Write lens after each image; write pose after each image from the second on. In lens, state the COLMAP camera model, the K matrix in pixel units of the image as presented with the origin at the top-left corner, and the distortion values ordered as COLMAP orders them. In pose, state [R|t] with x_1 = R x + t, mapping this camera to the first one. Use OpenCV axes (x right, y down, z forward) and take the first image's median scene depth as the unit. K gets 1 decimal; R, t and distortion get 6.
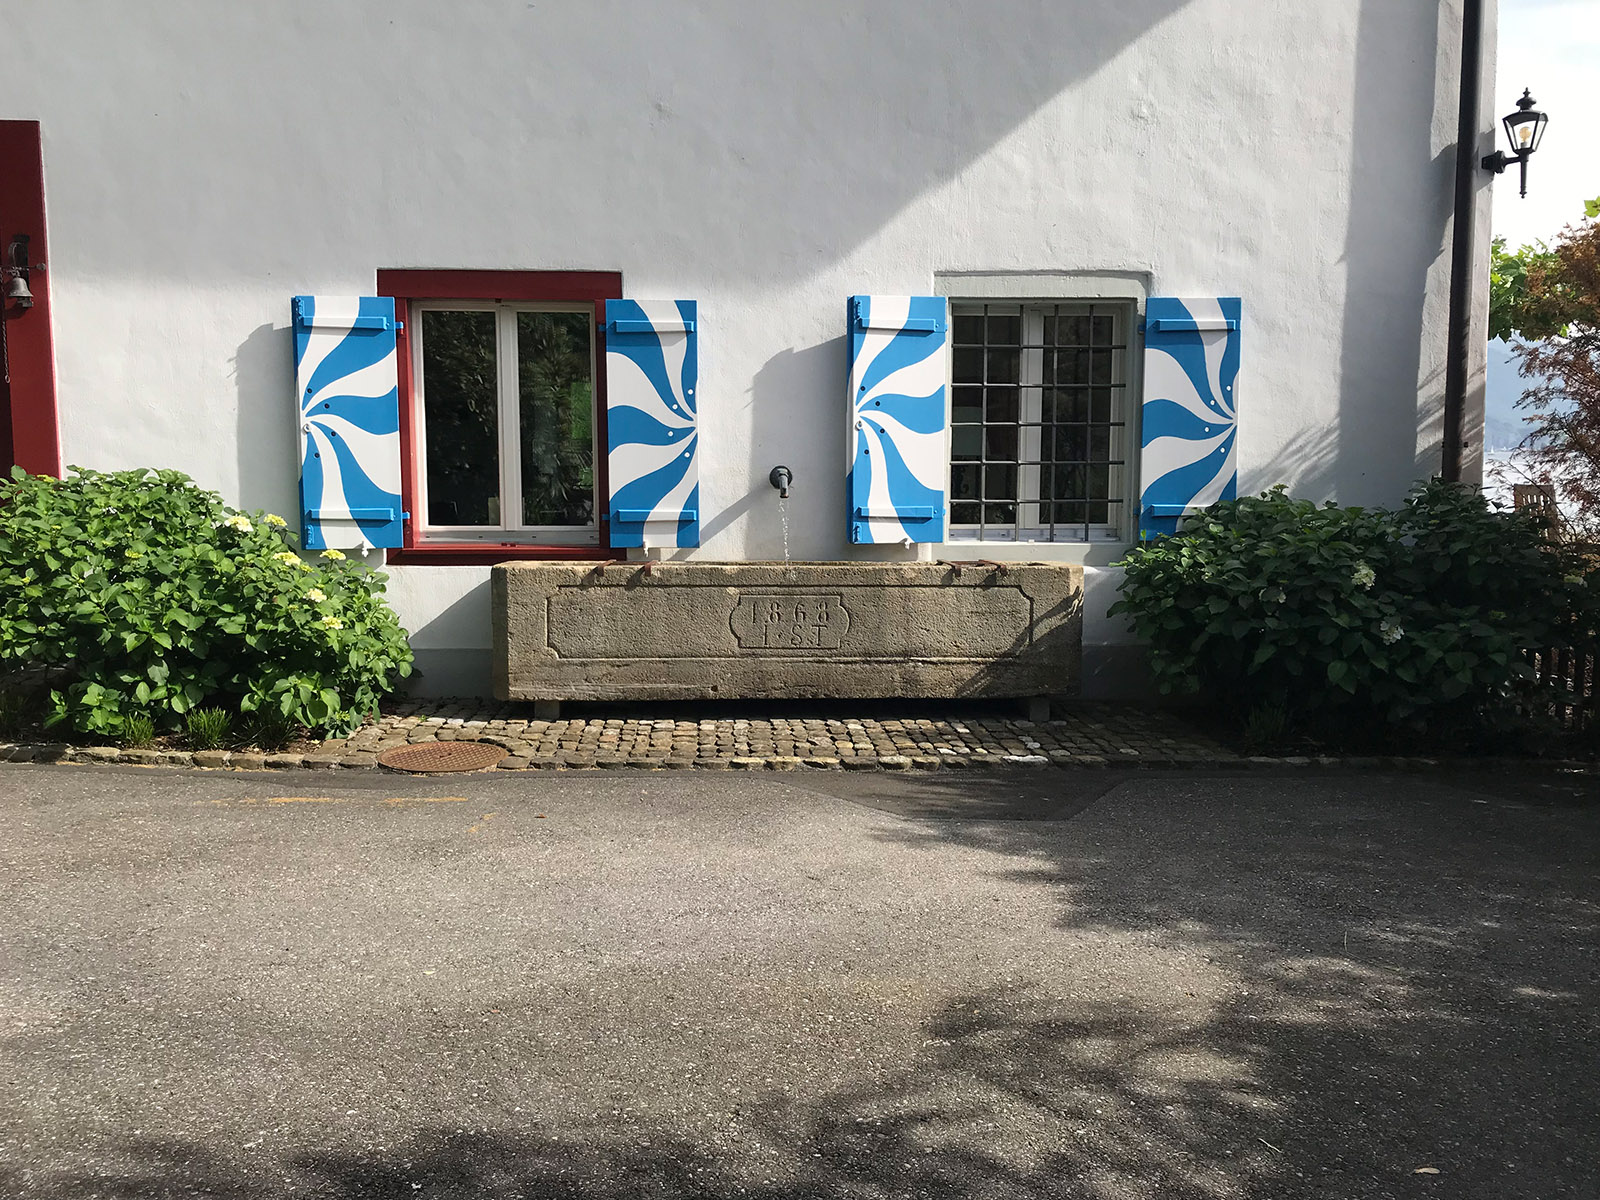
lens RADIAL K [[1356.4, 0, 800.0], [0, 1356.4, 600.0], [0, 0, 1]] dist [0.089866, -0.156516]
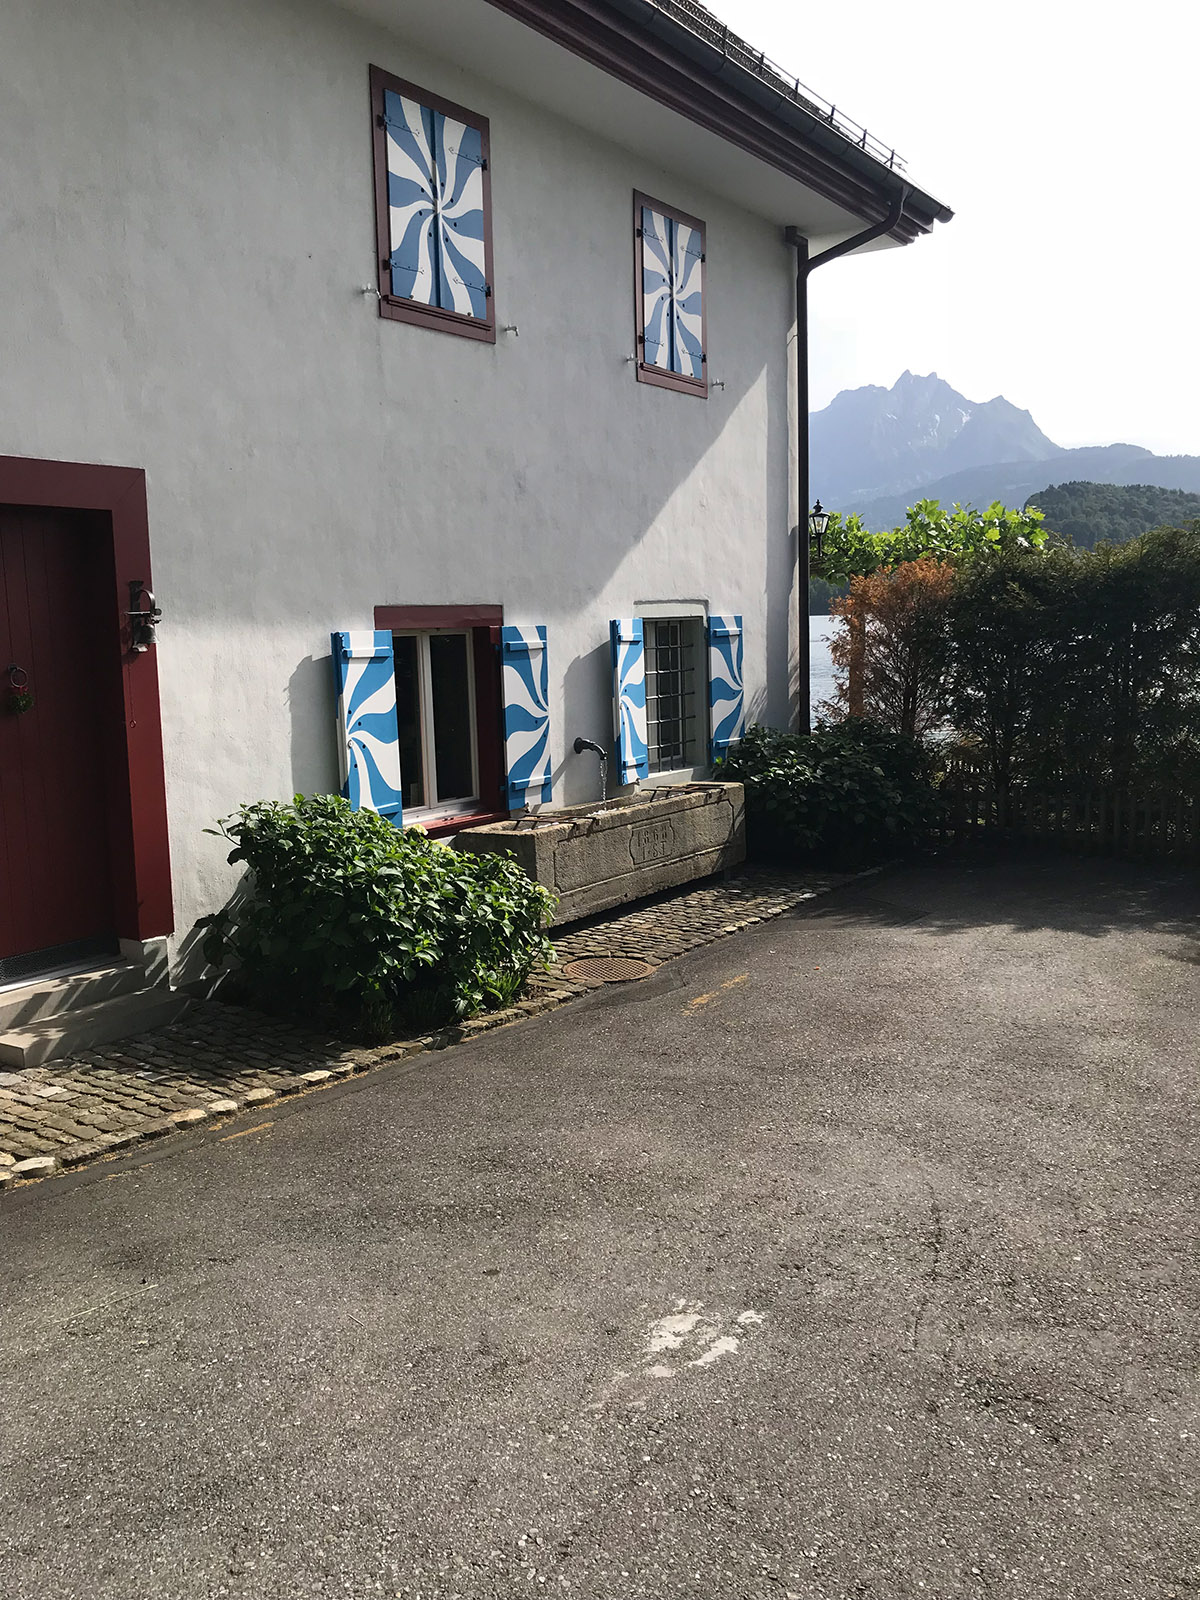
lens RADIAL K [[1356.4, 0, 600.0], [0, 1356.4, 800.0], [0, 0, 1]] dist [0.089866, -0.156516]
pose [[0.604382, -0.126308, 0.786618, -1.143229], [0.115052, 0.990840, 0.070703, -0.134104], [-0.788343, 0.047770, 0.613378, 0.117212]]
